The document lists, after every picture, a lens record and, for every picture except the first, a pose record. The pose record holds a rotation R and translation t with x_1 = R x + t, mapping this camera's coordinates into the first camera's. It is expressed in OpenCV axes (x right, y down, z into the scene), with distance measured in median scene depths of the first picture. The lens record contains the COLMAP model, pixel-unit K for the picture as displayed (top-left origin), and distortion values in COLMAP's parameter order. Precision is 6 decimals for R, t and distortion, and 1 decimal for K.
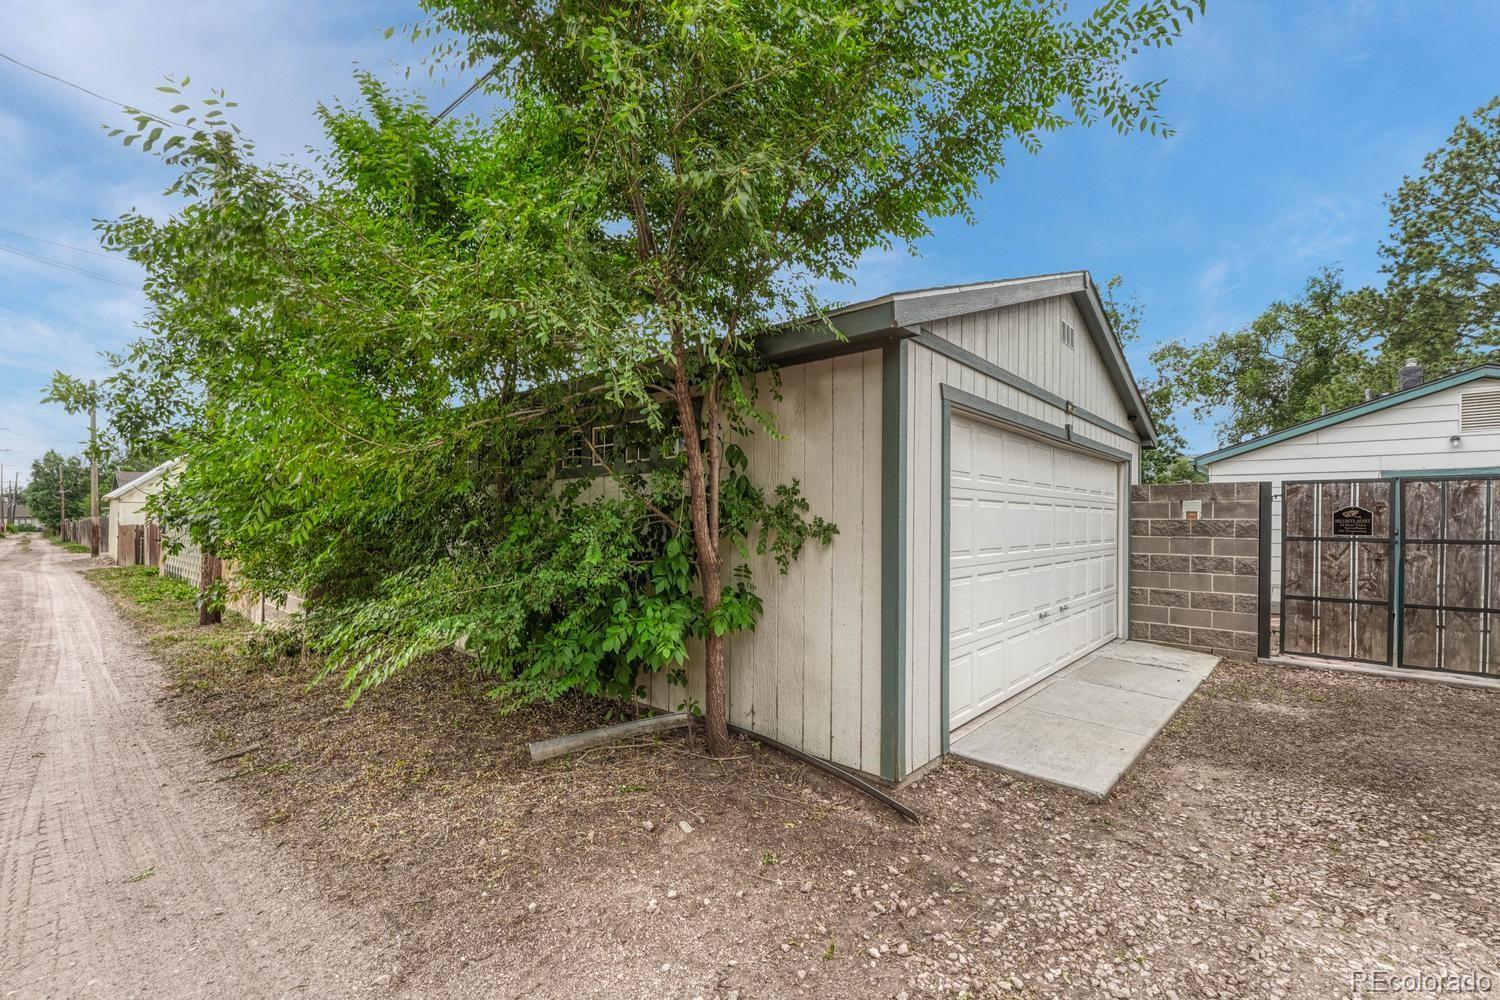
lens RADIAL K [[635.9, 0, 751.9], [0, 635.9, 520.8], [0, 0, 1]] dist [-0.000571, -0.000045]
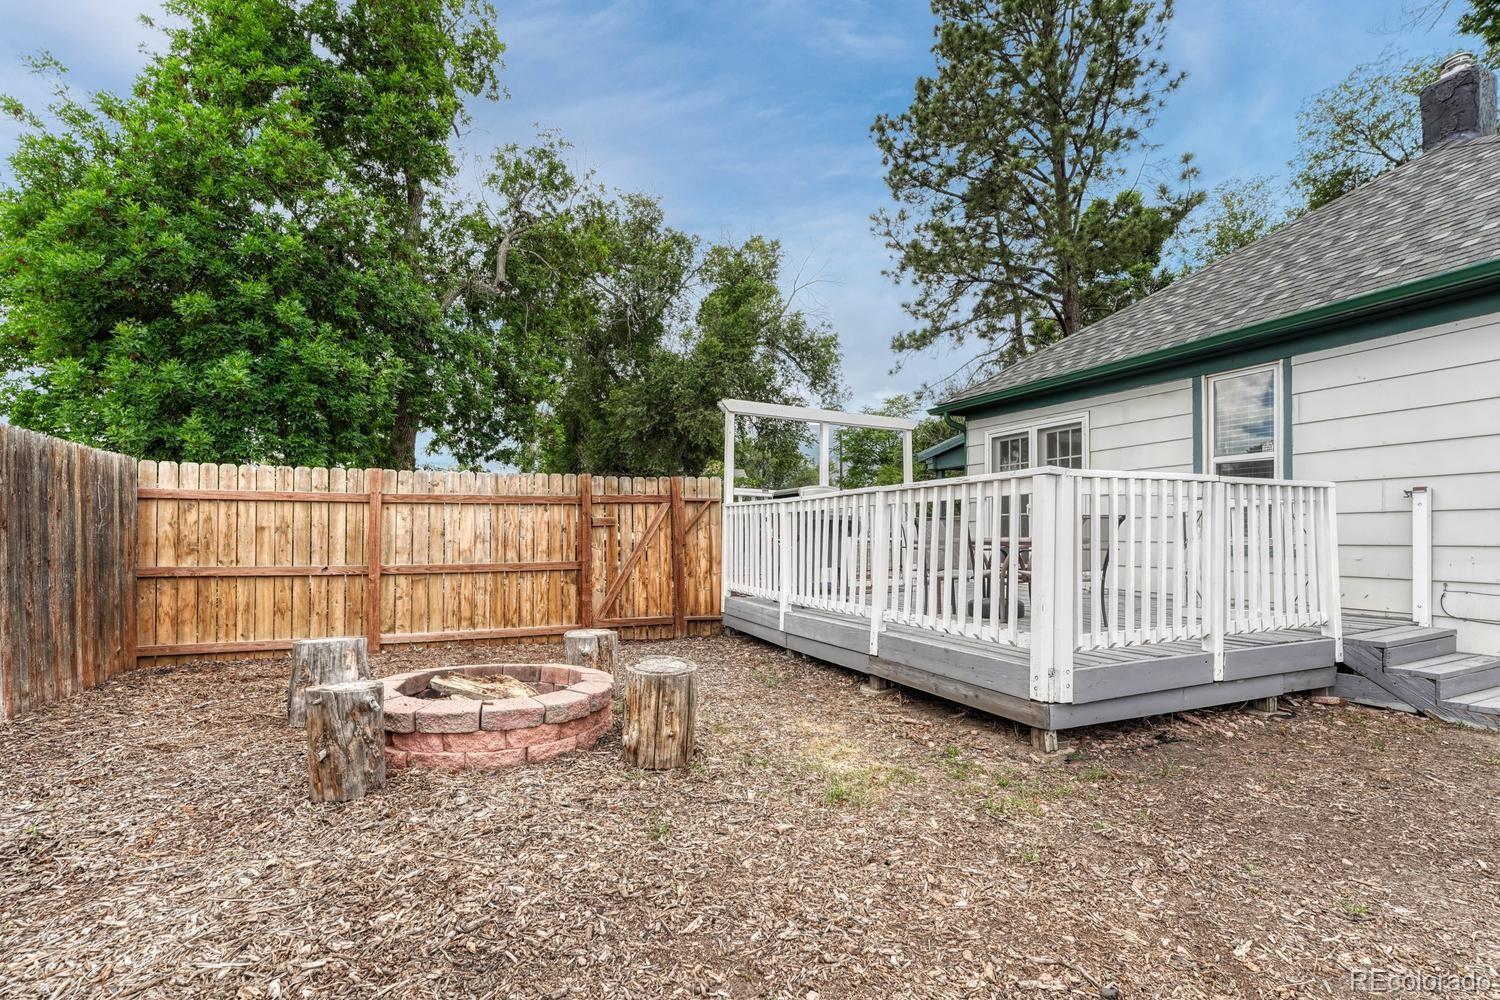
lens RADIAL K [[687.2, 0, 747.3], [0, 687.2, 536.6], [0, 0, 1]] dist [-0.011517, -0.000193]
pose [[0.434613, -0.006457, 0.900594, 2.239995], [0.004775, 0.999977, 0.004865, 0.125762], [-0.900605, 0.002186, 0.434634, 5.535656]]
